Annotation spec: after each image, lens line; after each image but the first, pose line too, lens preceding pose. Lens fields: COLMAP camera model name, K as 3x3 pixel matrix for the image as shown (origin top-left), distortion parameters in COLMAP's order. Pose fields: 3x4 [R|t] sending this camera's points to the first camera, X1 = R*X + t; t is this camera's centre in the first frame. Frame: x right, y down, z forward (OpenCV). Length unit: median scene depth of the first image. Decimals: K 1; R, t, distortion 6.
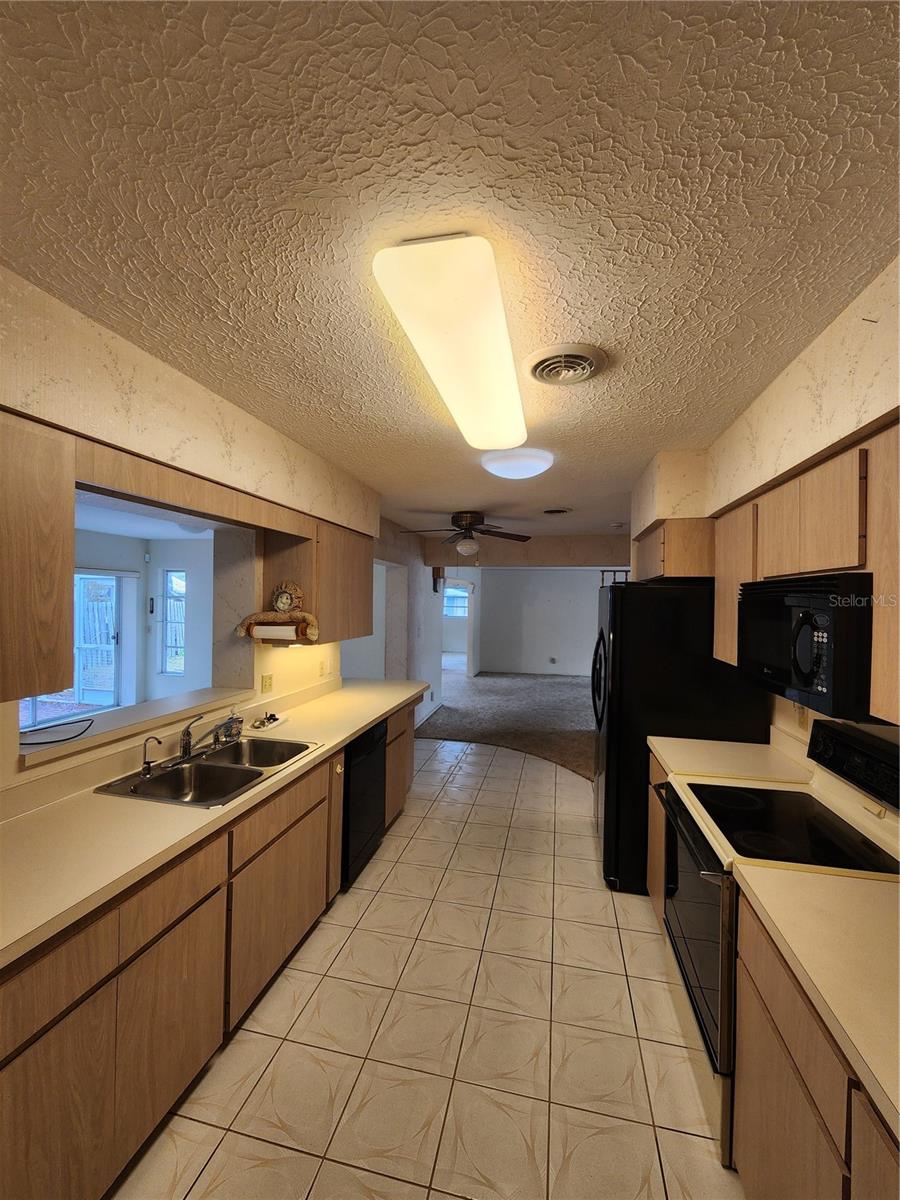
lens RADIAL K [[490.6, 0, 444.5], [0, 490.6, 601.9], [0, 0, 1]] dist [-0.002276, 0.000032]
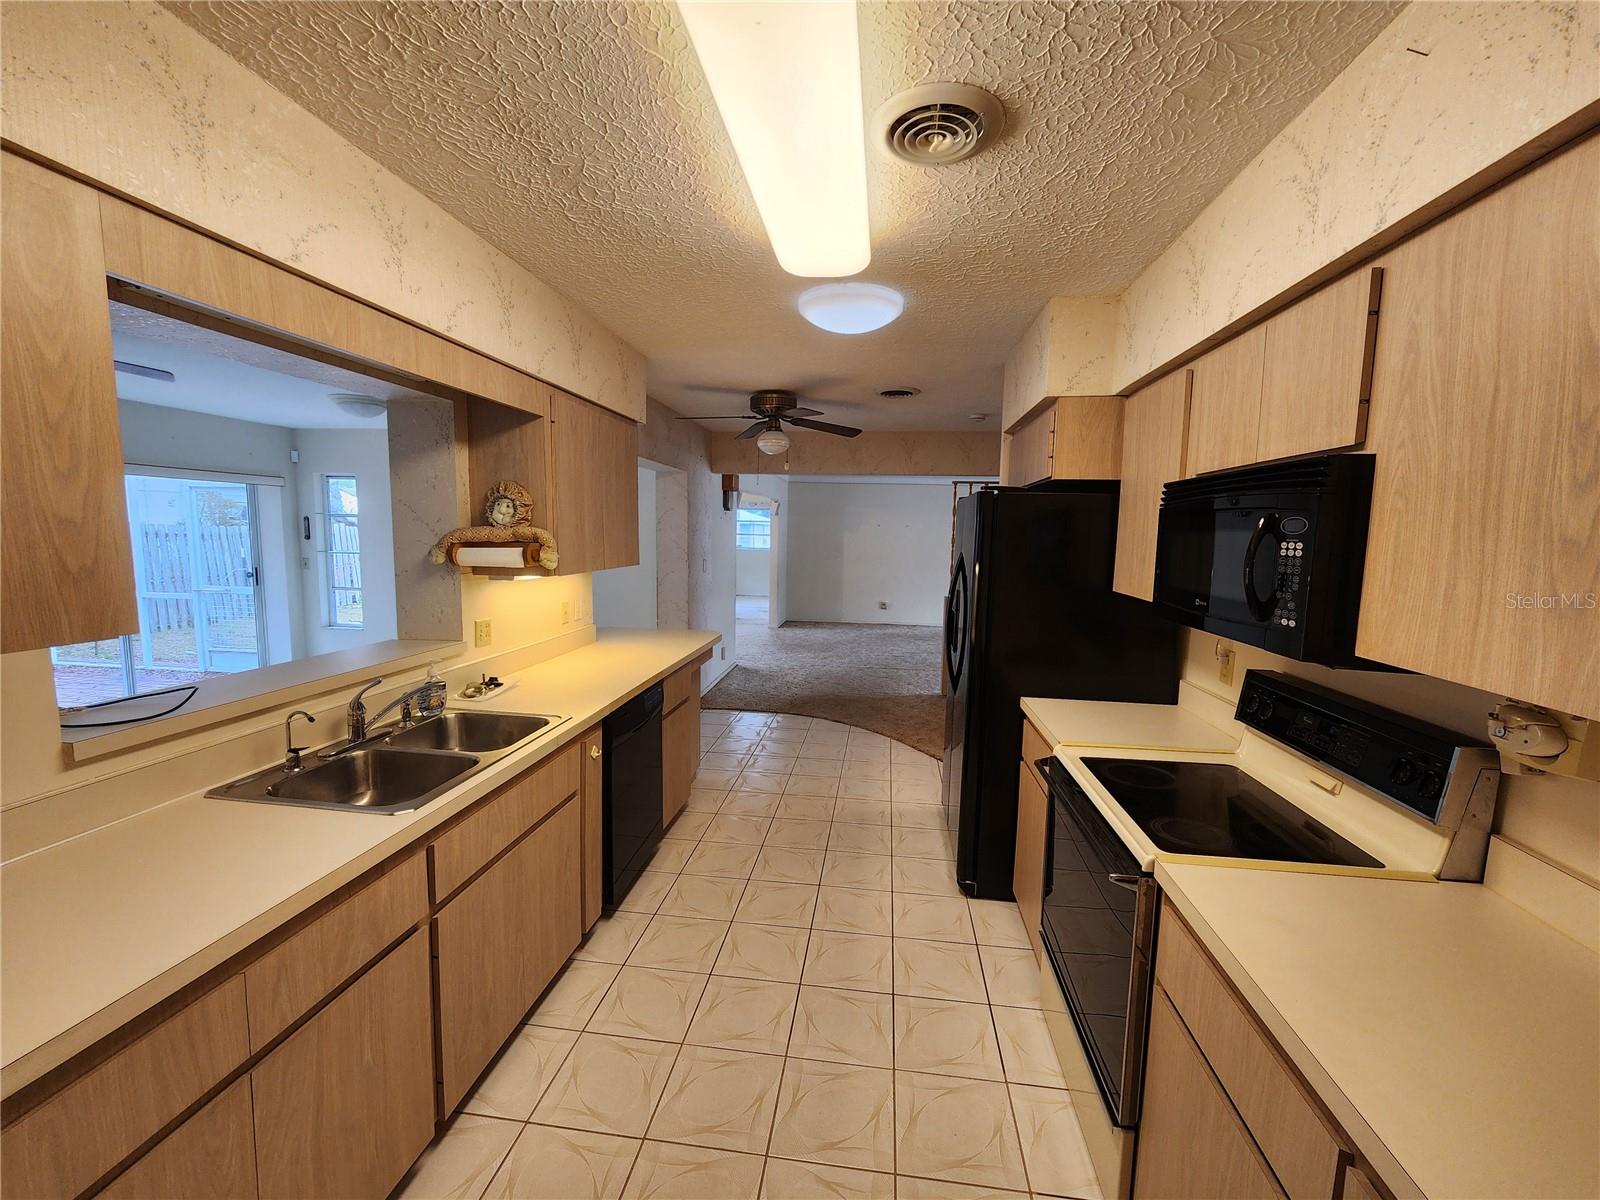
lens RADIAL K [[654.2, 0, 798.4], [0, 654.2, 602.9], [0, 0, 1]] dist [-0.002276, 0.000032]
pose [[0.995452, -0.006103, 0.095064, -0.017907], [-0.004228, 0.994131, 0.108103, 0.035707], [-0.095166, -0.108013, 0.989584, 0.094901]]
